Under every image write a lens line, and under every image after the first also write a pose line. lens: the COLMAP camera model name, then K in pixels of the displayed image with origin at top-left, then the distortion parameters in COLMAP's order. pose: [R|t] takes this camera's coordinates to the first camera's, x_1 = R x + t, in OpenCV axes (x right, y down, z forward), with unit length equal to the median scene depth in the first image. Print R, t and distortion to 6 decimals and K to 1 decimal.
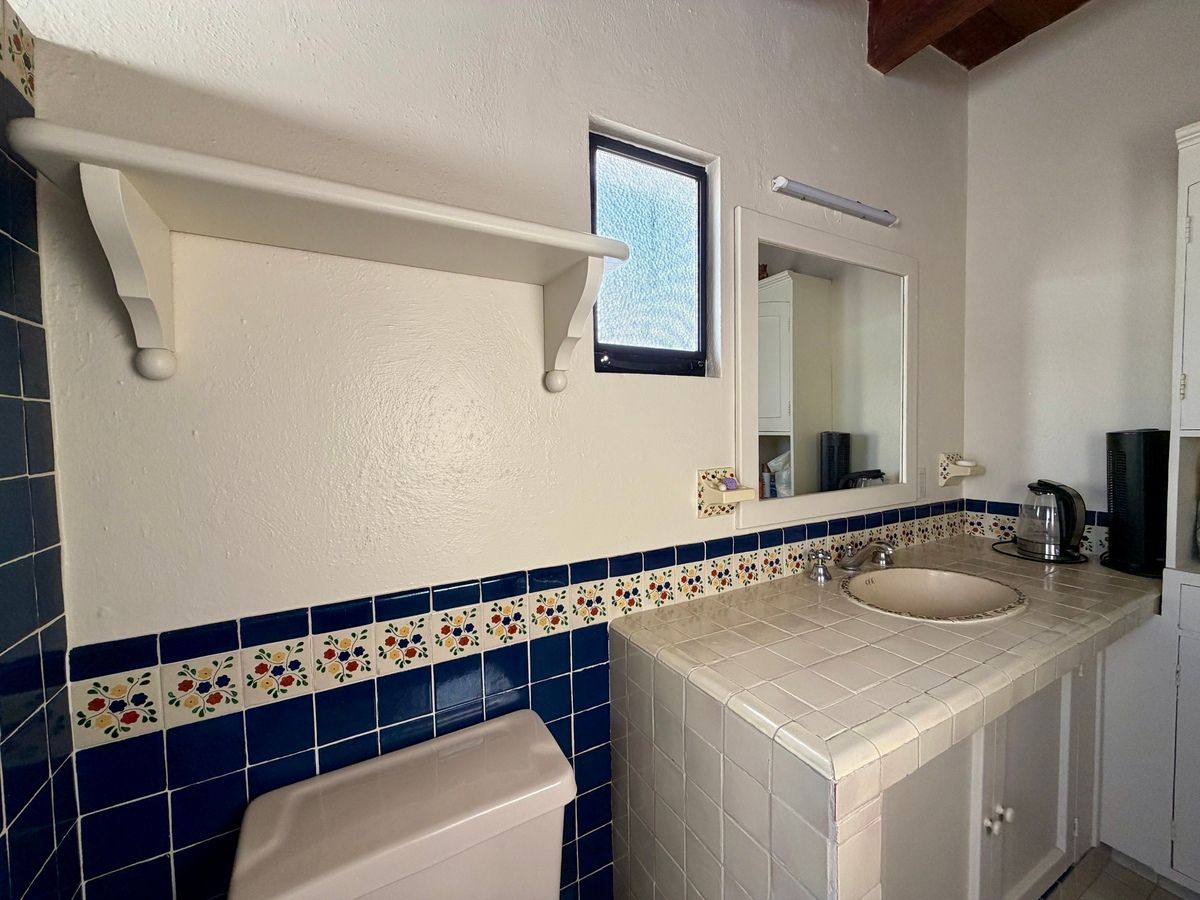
lens RADIAL K [[476.0, 0, 598.8], [0, 476.0, 449.9], [0, 0, 1]] dist [-0.000369, -0.000031]
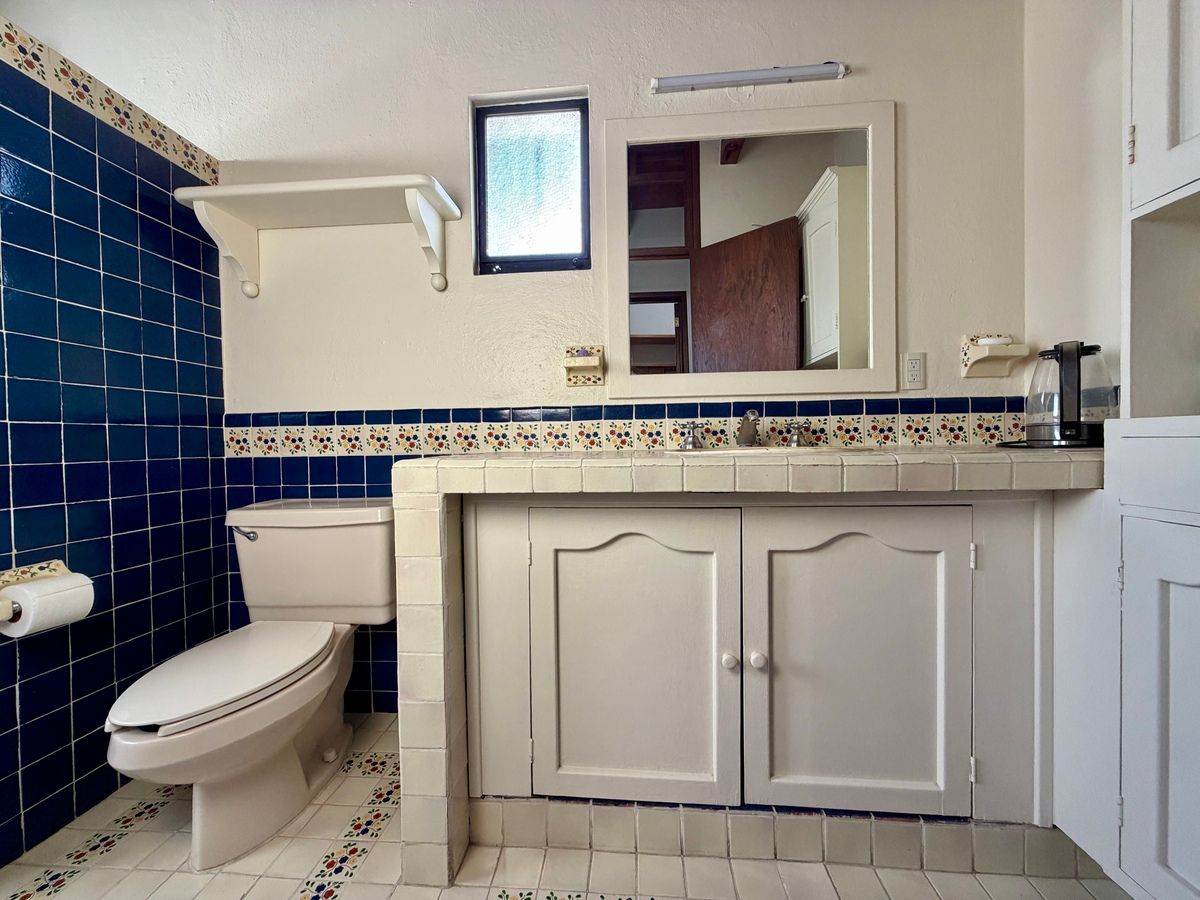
lens RADIAL K [[476.0, 0, 595.6], [0, 476.0, 451.1], [0, 0, 1]] dist [-0.000369, -0.000031]
pose [[0.833135, 0.015860, -0.552842, 1.103619], [-0.022403, 0.999736, -0.005081, 0.365045], [0.552616, 0.016619, 0.833270, 0.029911]]
